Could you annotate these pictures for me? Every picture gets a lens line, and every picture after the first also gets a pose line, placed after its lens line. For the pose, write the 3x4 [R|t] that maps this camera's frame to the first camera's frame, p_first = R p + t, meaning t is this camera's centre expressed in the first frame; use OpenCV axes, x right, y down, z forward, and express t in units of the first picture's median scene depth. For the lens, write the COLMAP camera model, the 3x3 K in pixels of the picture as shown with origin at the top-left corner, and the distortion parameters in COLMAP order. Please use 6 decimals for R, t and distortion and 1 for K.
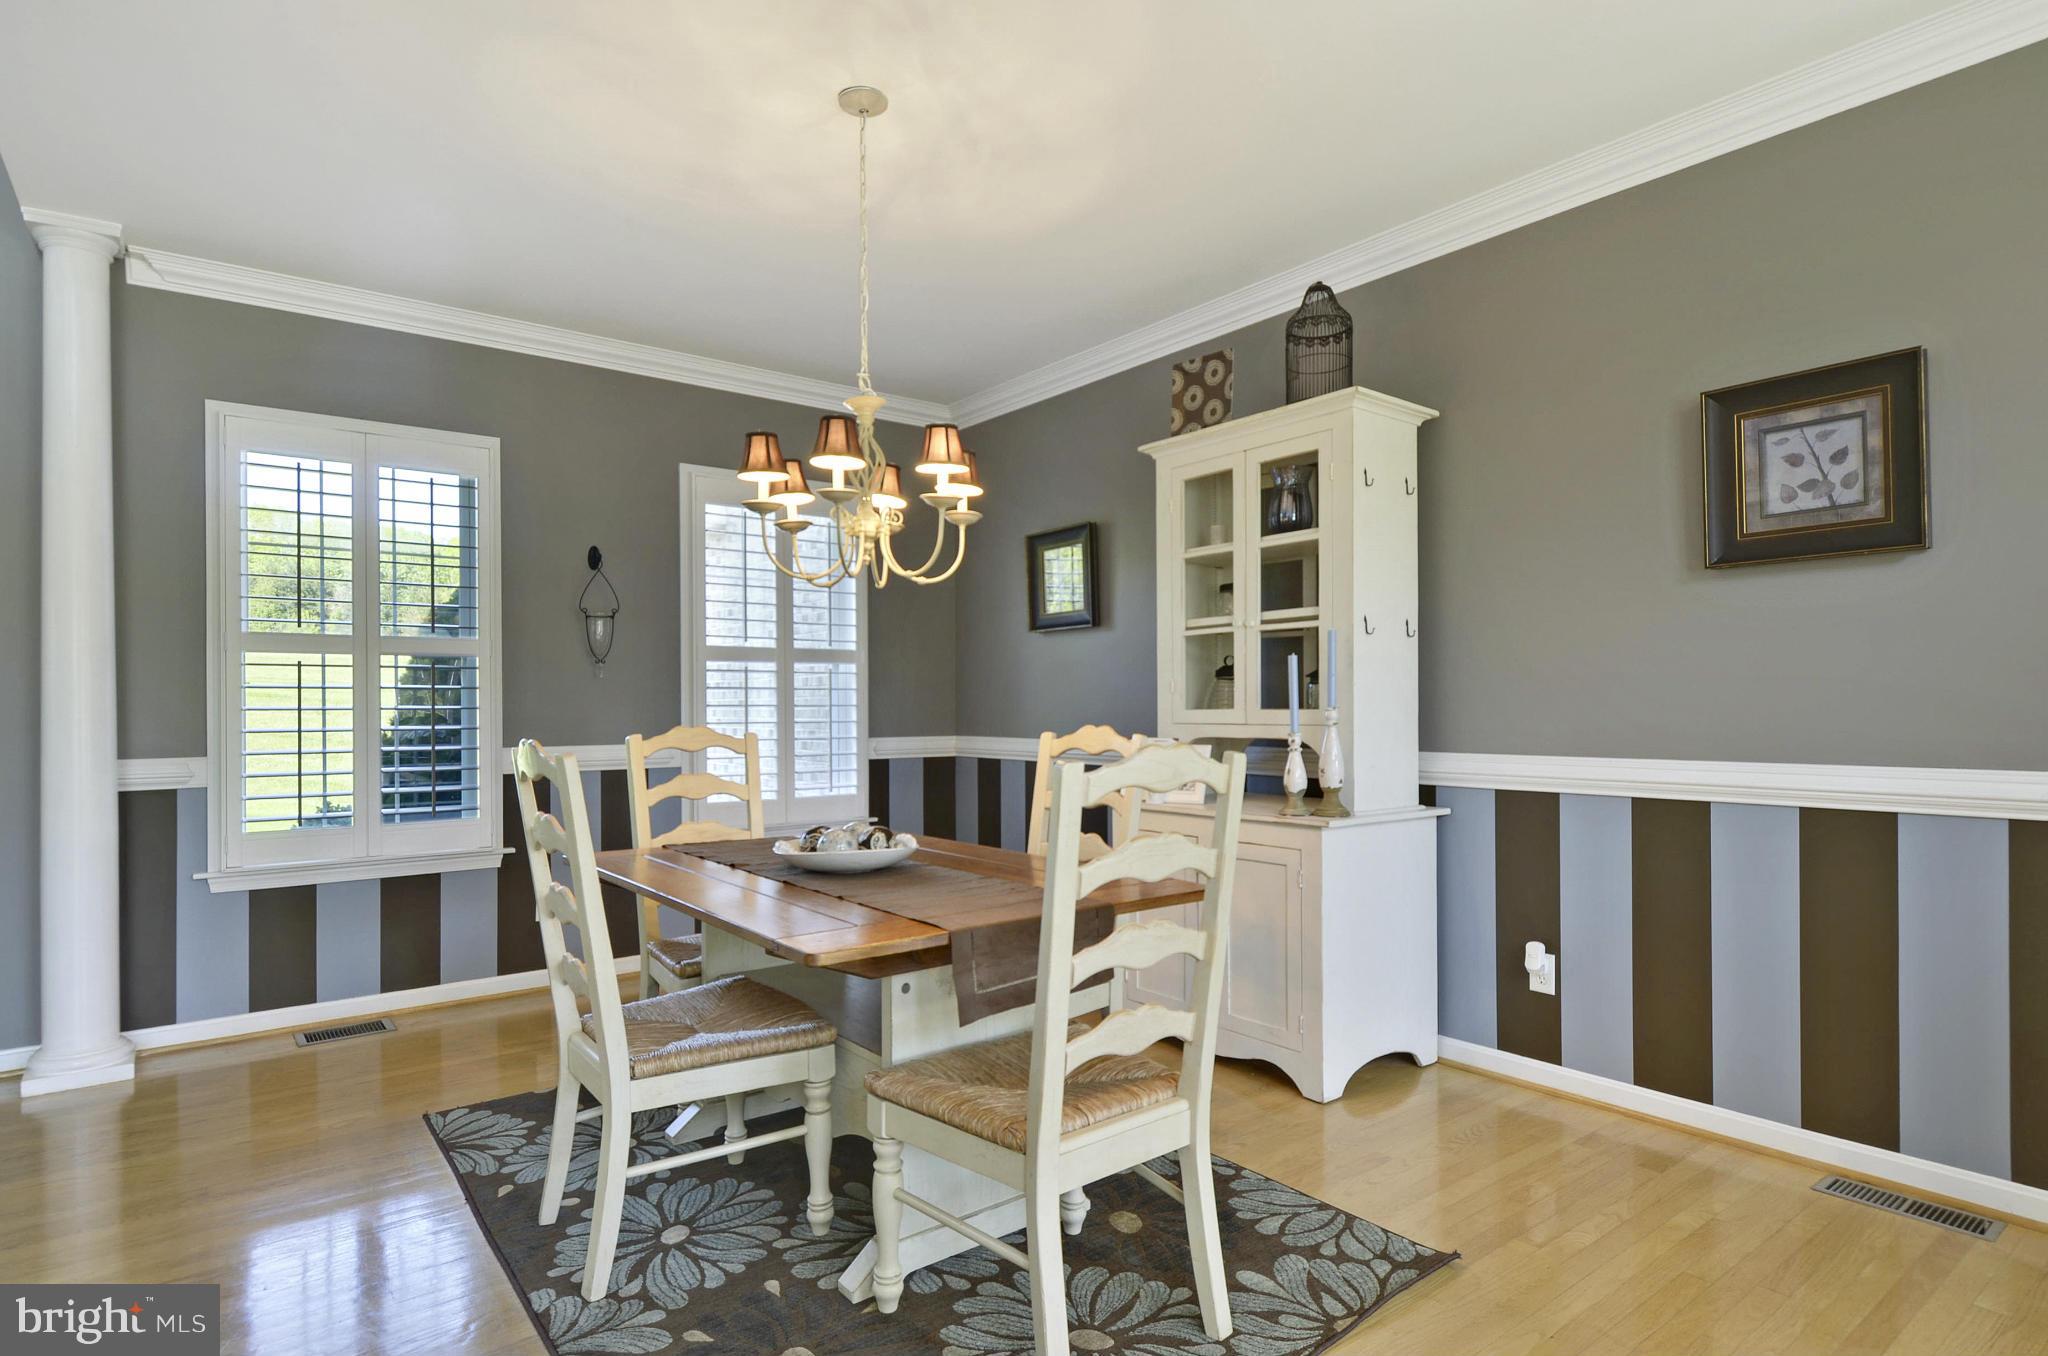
lens RADIAL K [[1090.1, 0, 1011.4], [0, 1090.1, 693.7], [0, 0, 1]] dist [0.015432, -0.020473]
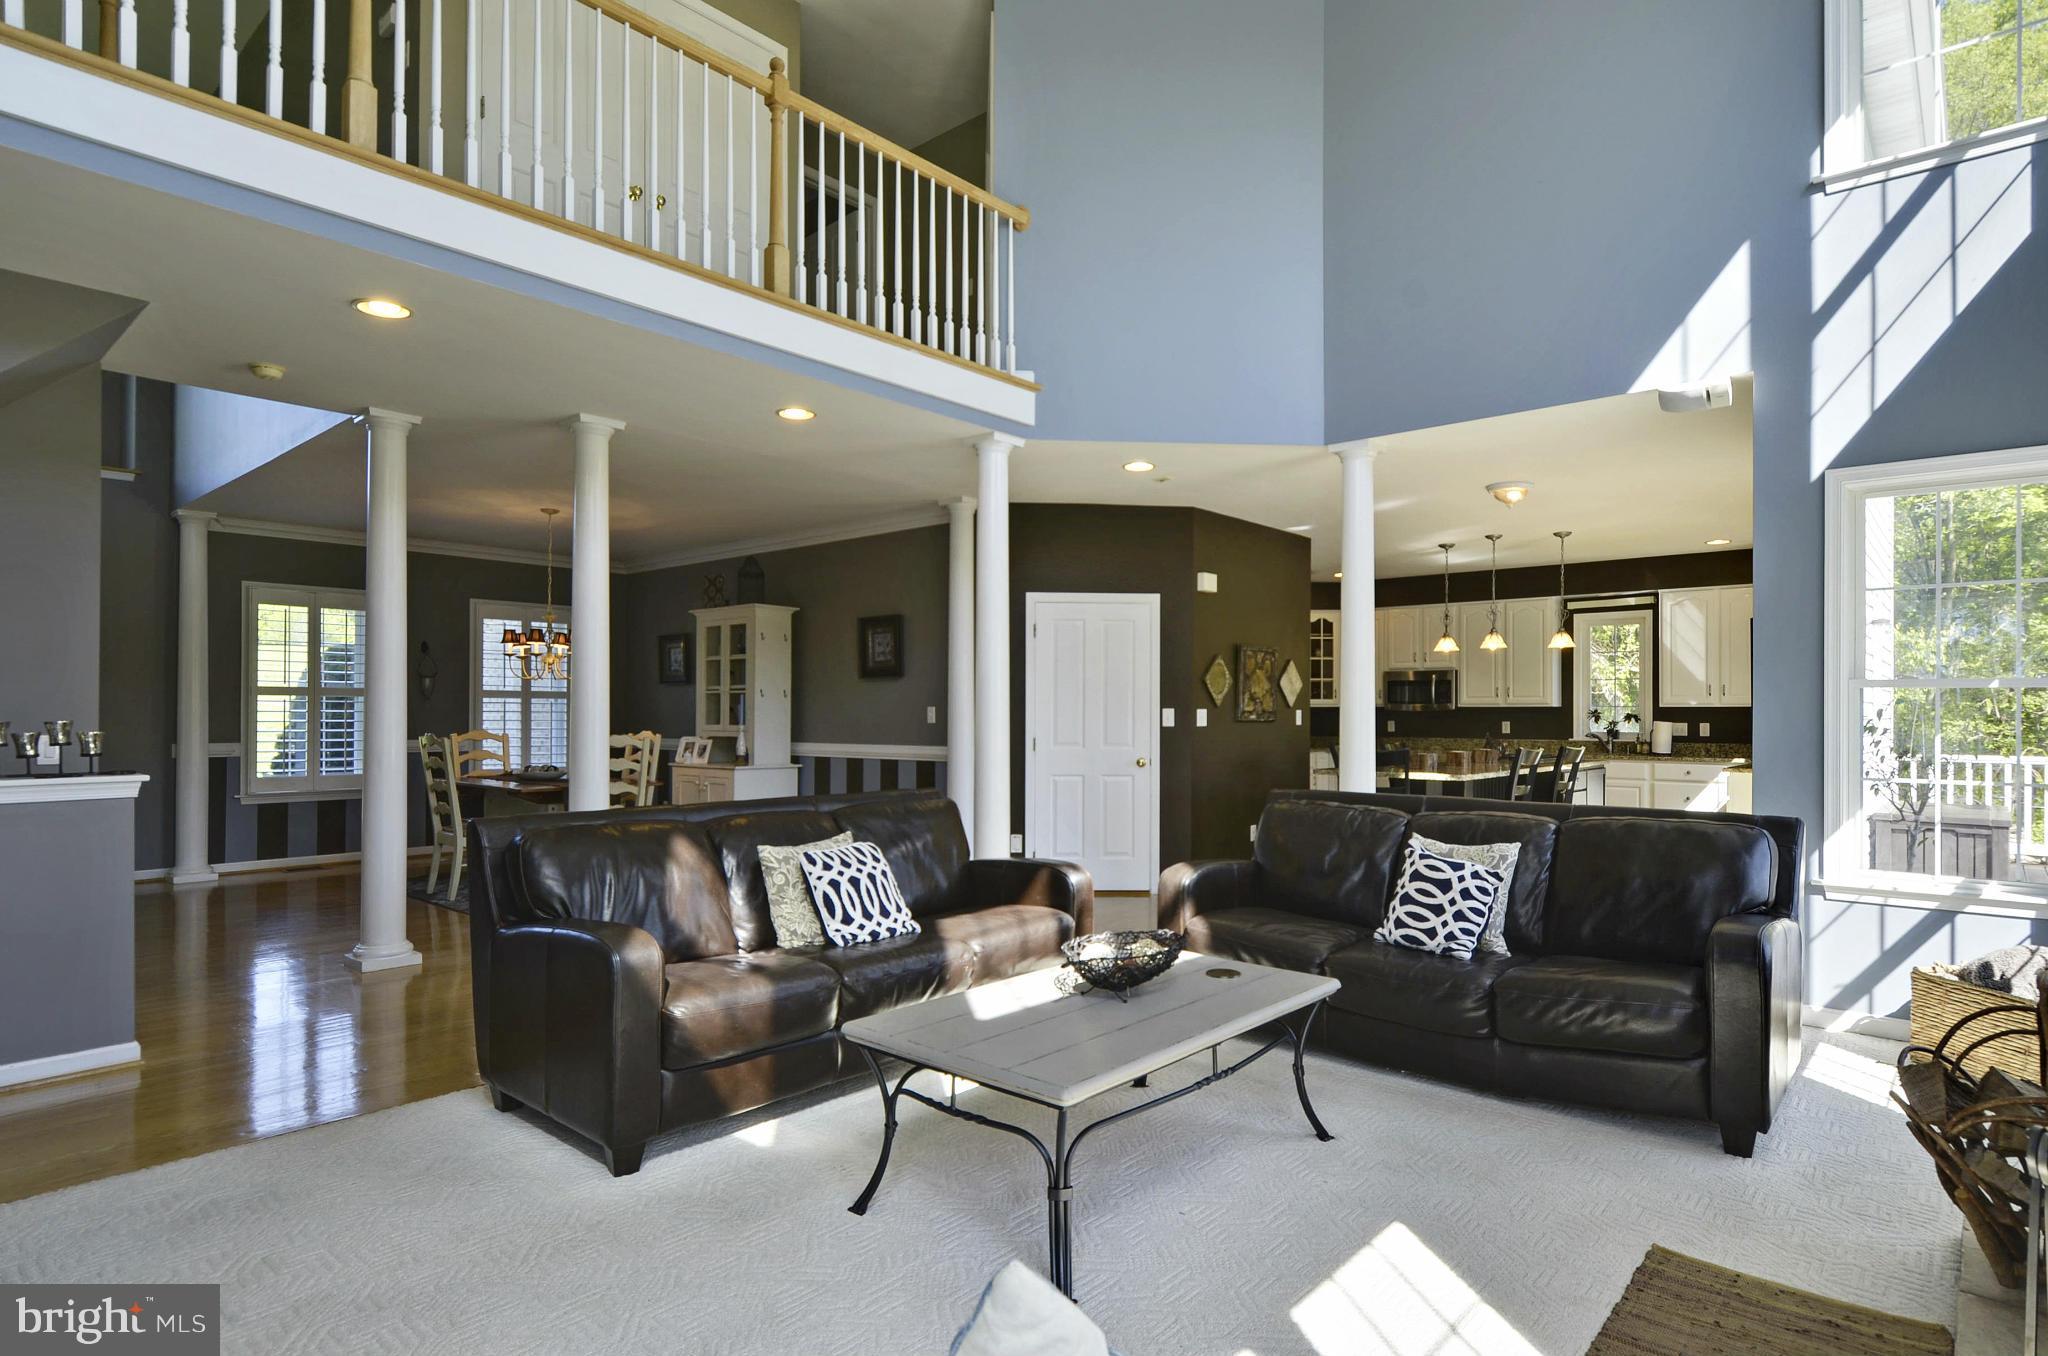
lens RADIAL K [[1090.1, 0, 1028.1], [0, 1090.1, 691.2], [0, 0, 1]] dist [0.015432, -0.020473]
pose [[0.980131, 0.012592, 0.197951, 0.391448], [-0.011057, 0.999900, -0.008858, -0.045905], [-0.198043, 0.006493, 0.980172, -1.505706]]
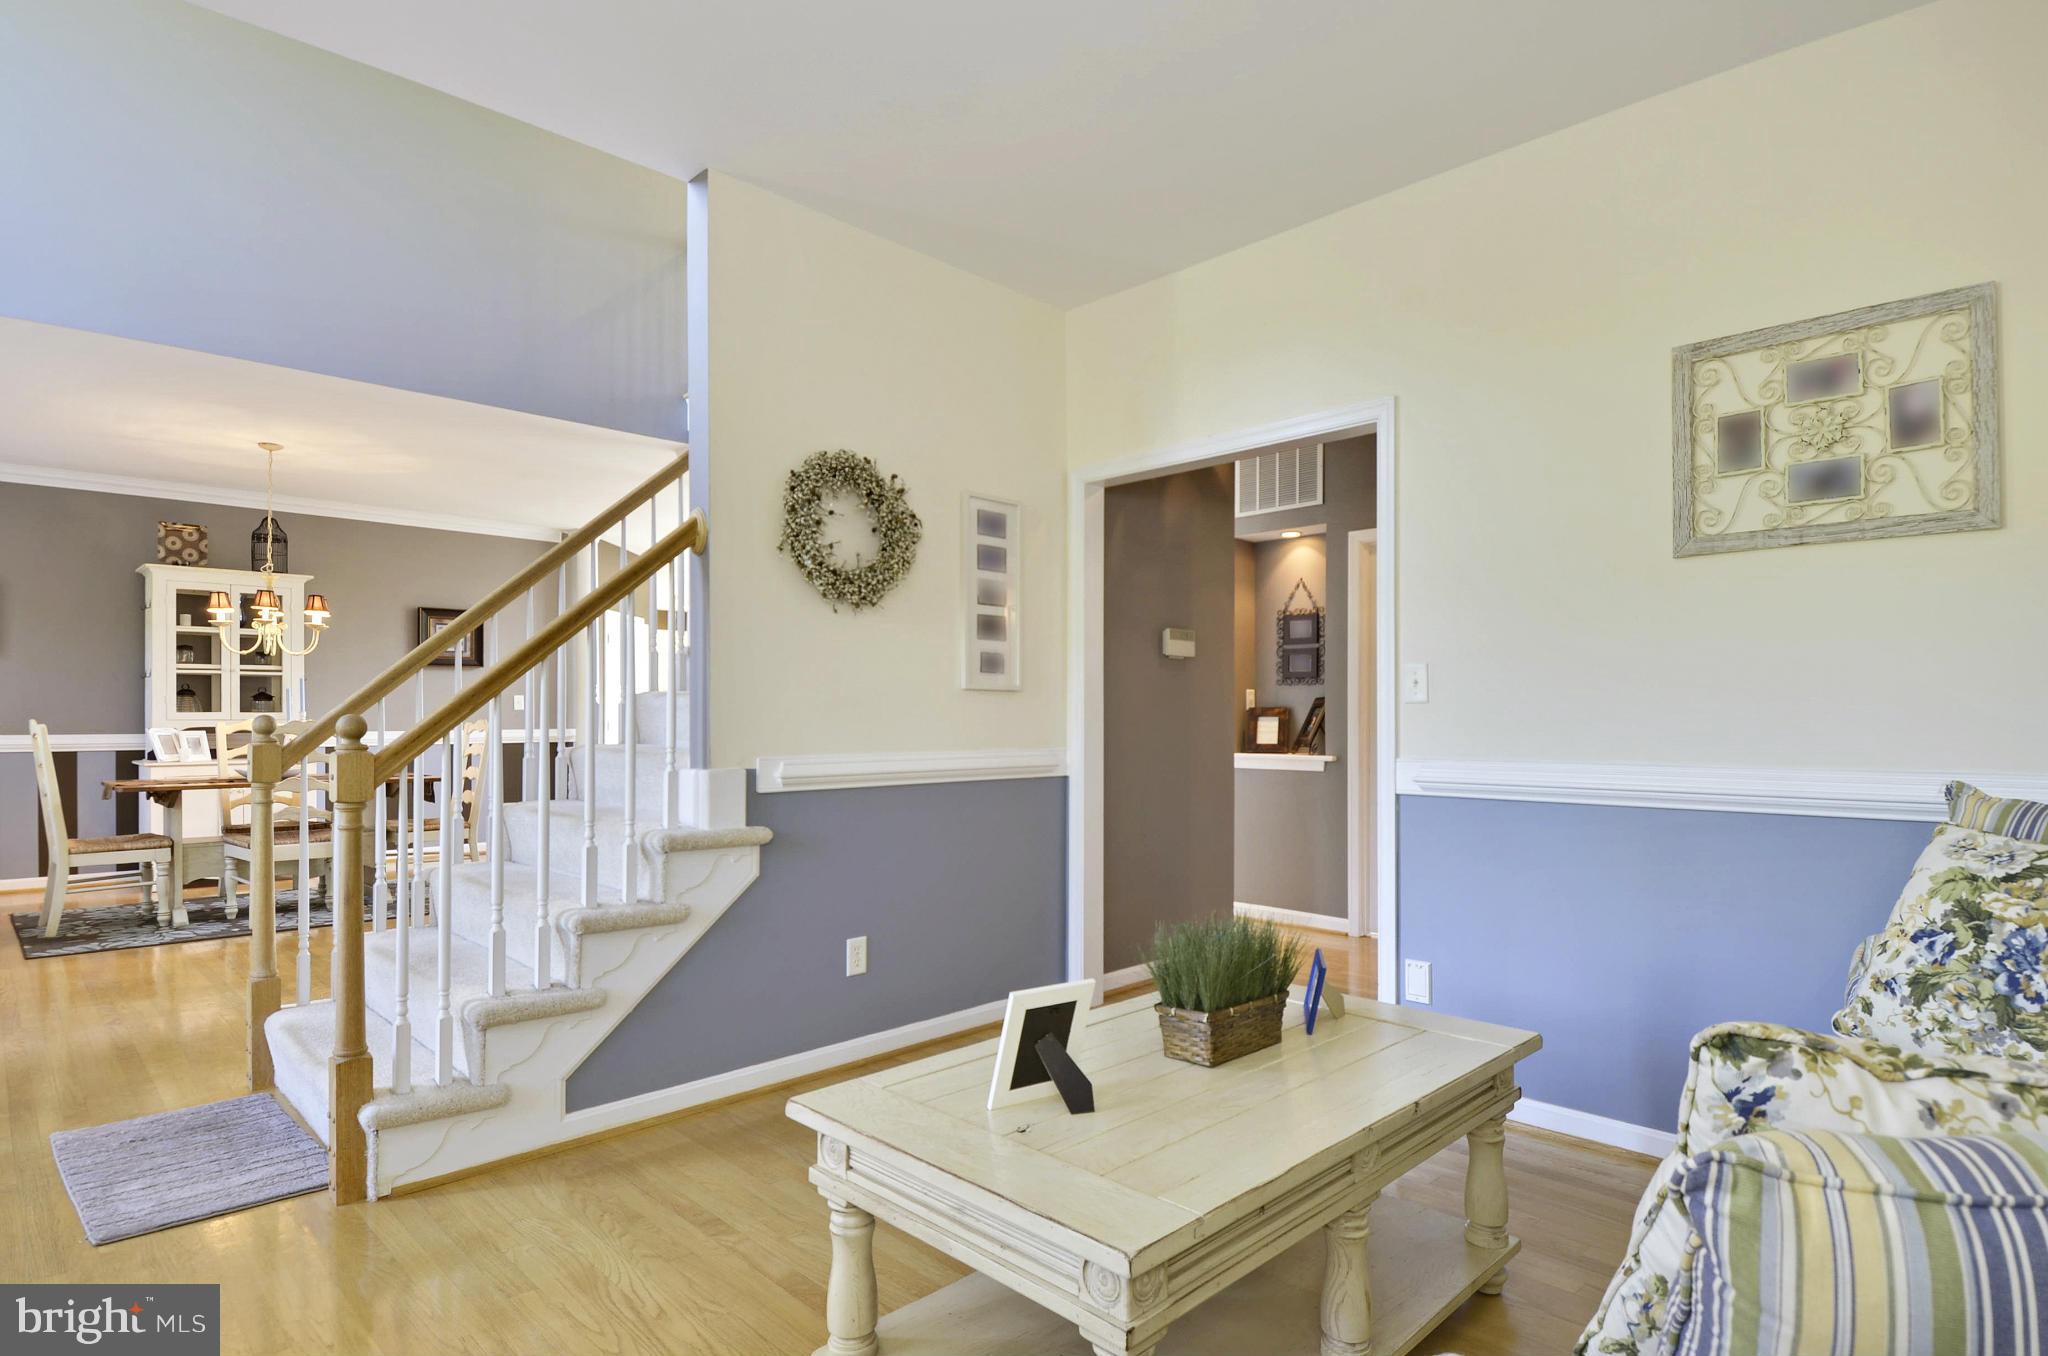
lens RADIAL K [[1090.1, 0, 1024.3], [0, 1090.1, 682.3], [0, 0, 1]] dist [0.015432, -0.020473]
pose [[-0.124486, 0.017693, 0.992064, -1.839259], [-0.006585, 0.999804, -0.018657, -0.023494], [-0.992199, -0.008856, -0.124346, -0.154194]]
